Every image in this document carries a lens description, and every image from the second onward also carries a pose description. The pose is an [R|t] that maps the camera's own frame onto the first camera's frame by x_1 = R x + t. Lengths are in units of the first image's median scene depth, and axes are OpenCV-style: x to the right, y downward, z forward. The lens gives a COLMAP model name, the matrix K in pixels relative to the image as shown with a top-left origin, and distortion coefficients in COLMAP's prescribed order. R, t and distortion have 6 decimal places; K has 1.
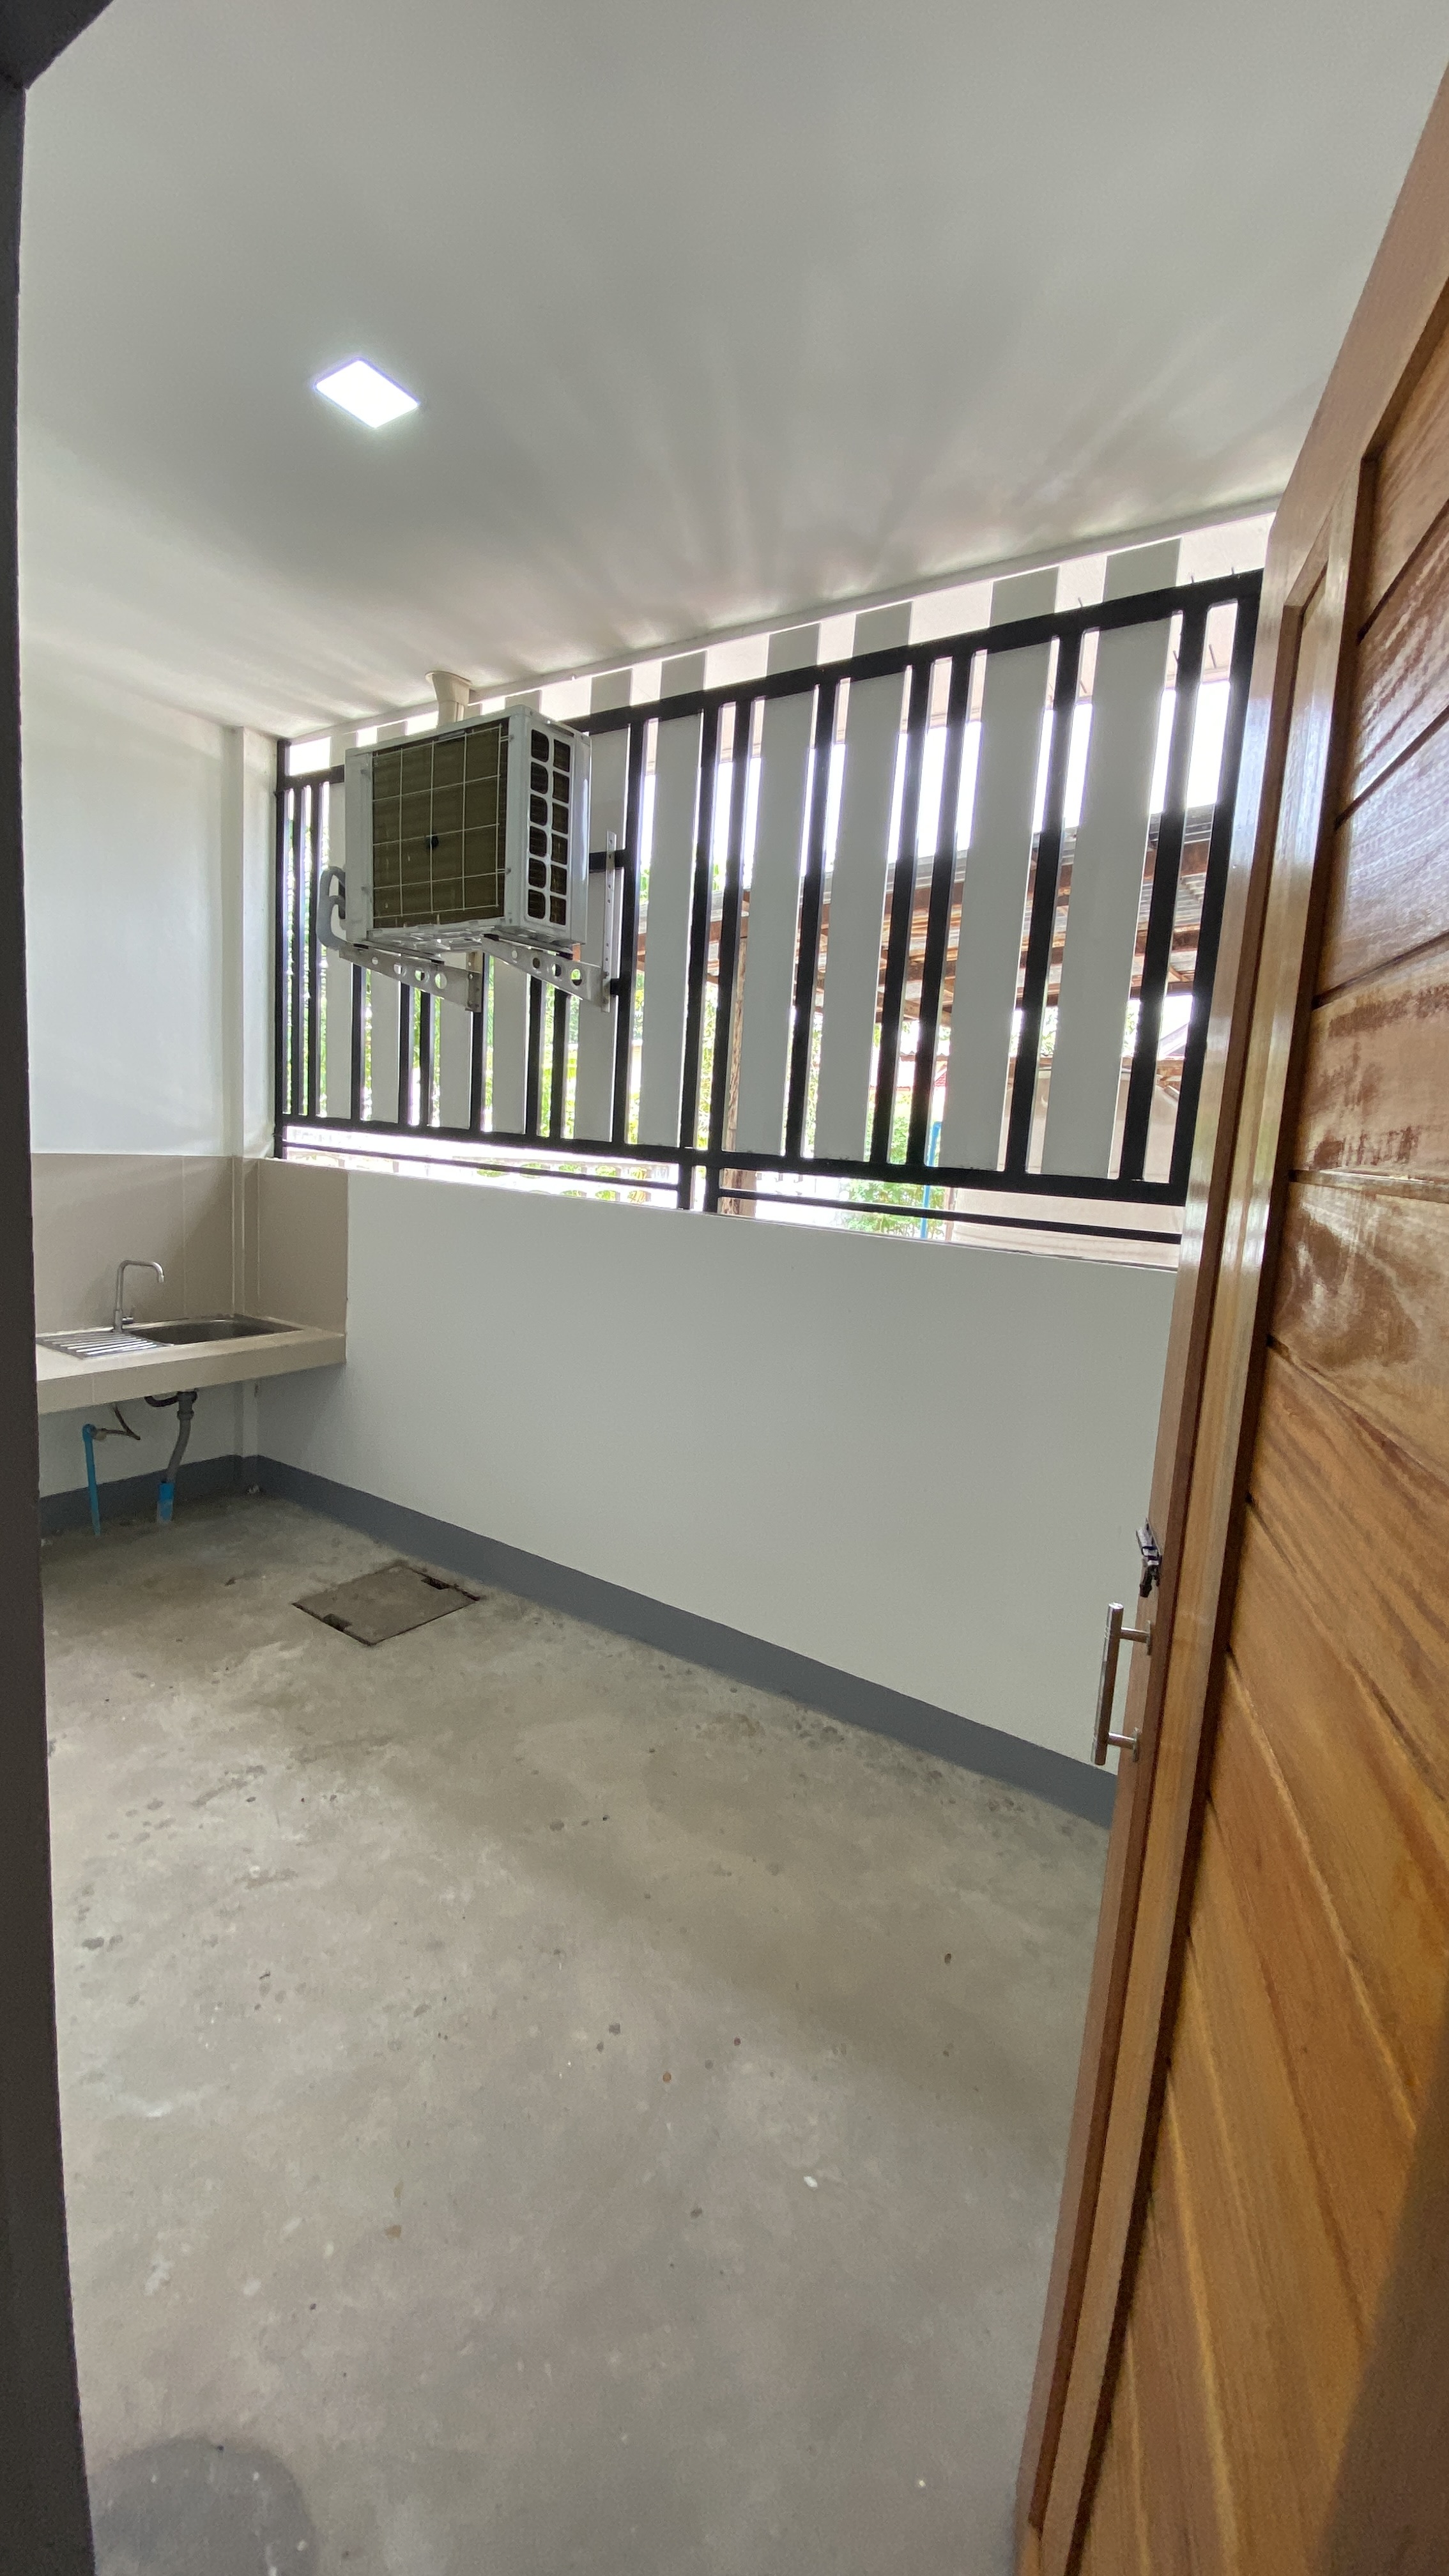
lens RADIAL K [[1043.0, 0, 738.0], [0, 1043.0, 1305.3], [0, 0, 1]] dist [0.032695, -0.032507]
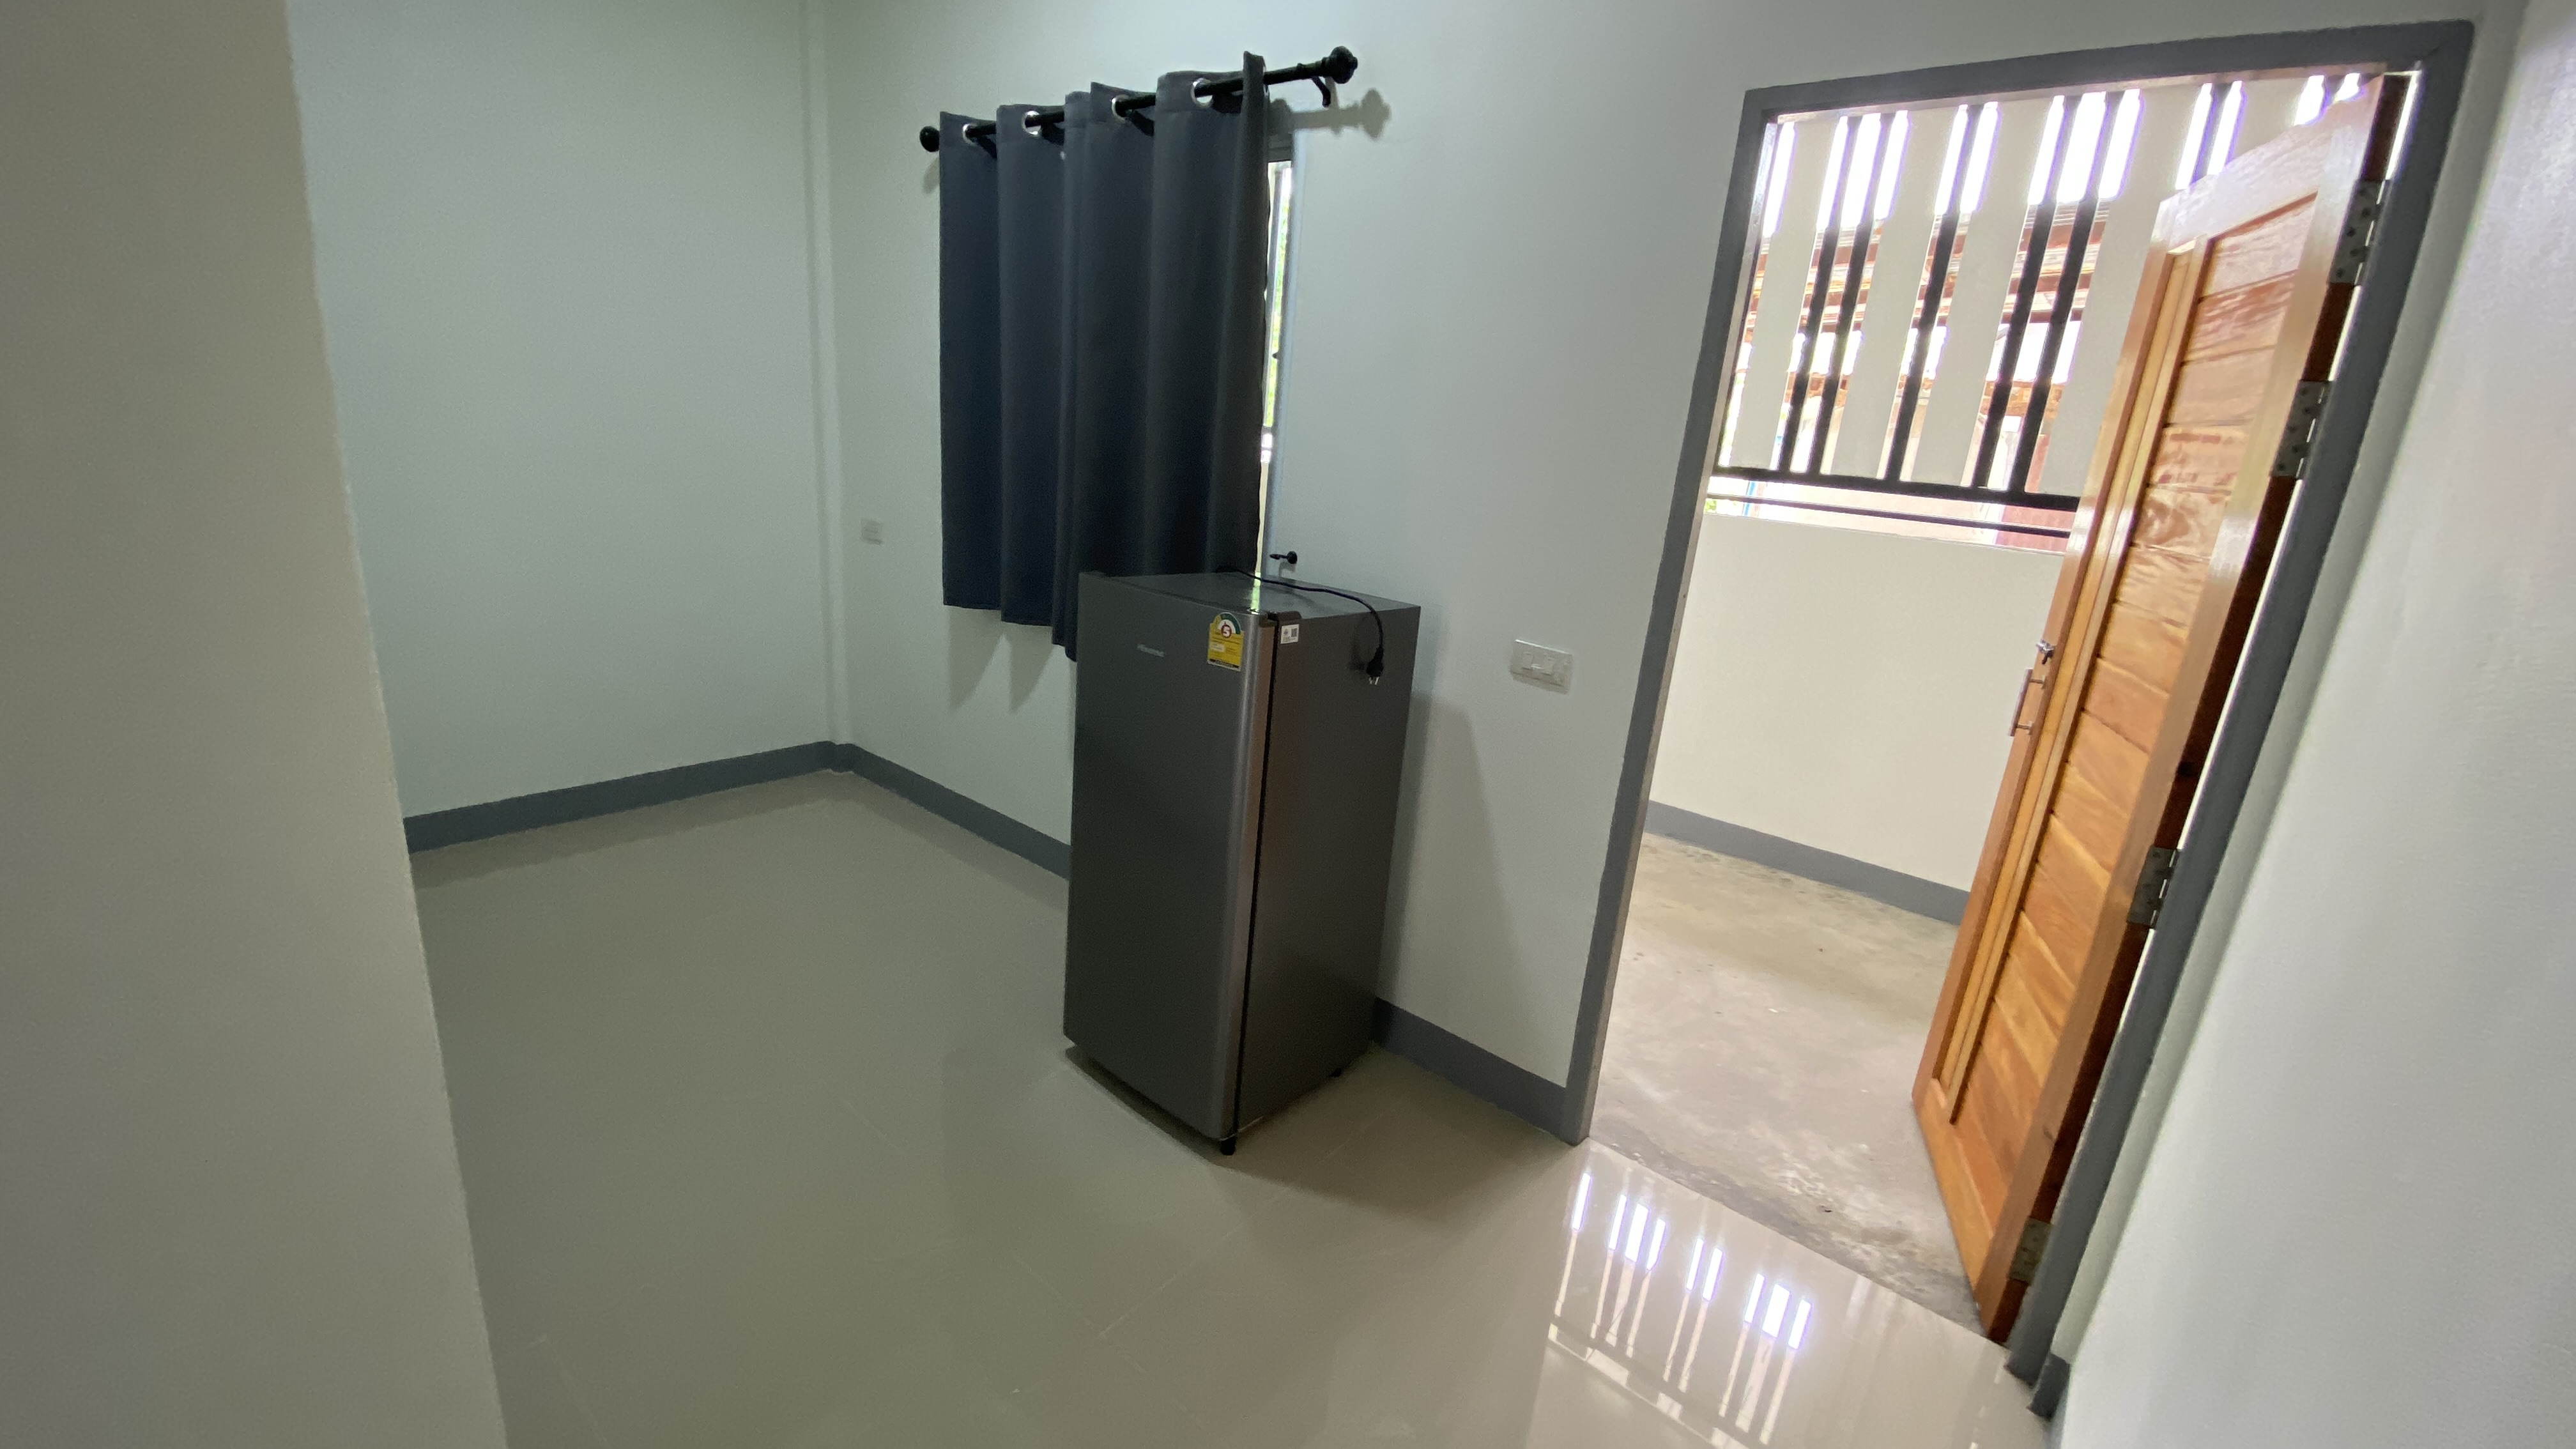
lens RADIAL K [[1043.0, 0, 1288.0], [0, 1043.0, 724.5], [0, 0, 1]] dist [0.032695, -0.032507]
pose [[0.993329, 0.050949, -0.103450, -0.389620], [-0.039151, 0.992819, 0.113034, 0.077460], [0.108466, -0.108230, 0.988191, -0.571198]]
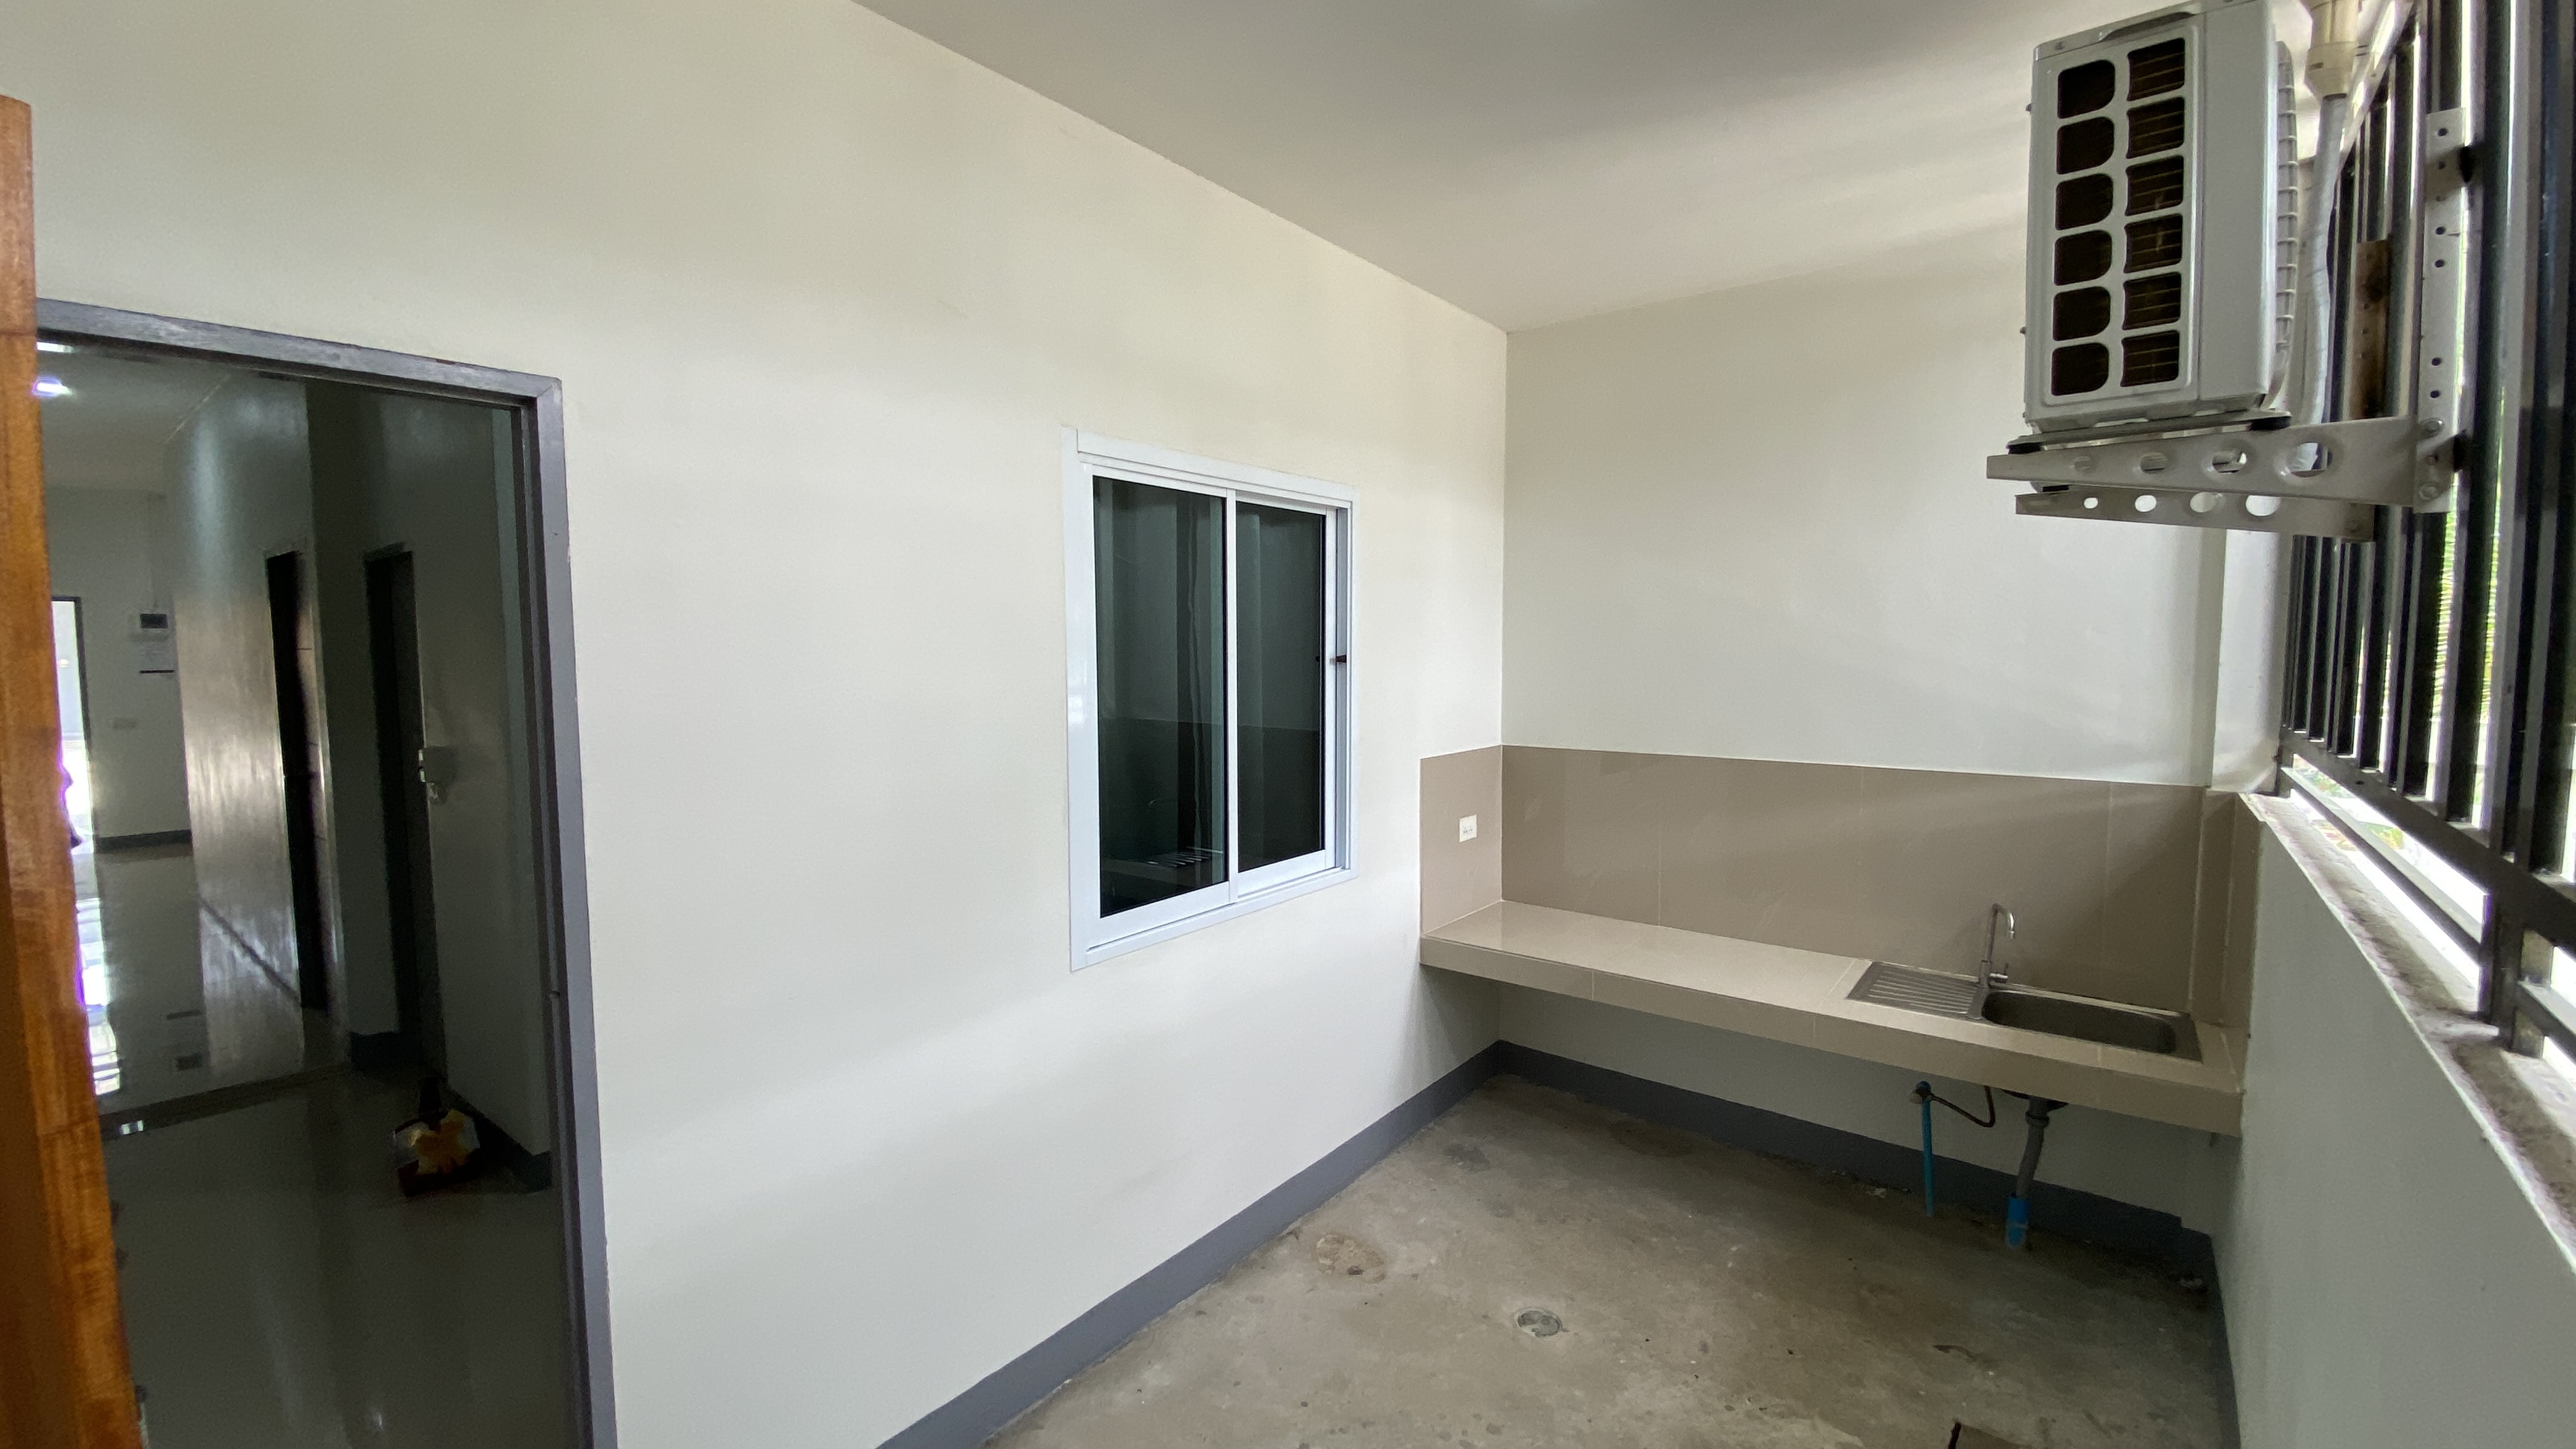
lens RADIAL K [[1043.0, 0, 1288.0], [0, 1043.0, 724.5], [0, 0, 1]] dist [0.032695, -0.032507]
pose [[-0.099858, 0.012410, -0.994924, 0.530914], [-0.161235, 0.986505, 0.028487, -0.211848], [0.981851, 0.163261, -0.096510, 0.946178]]
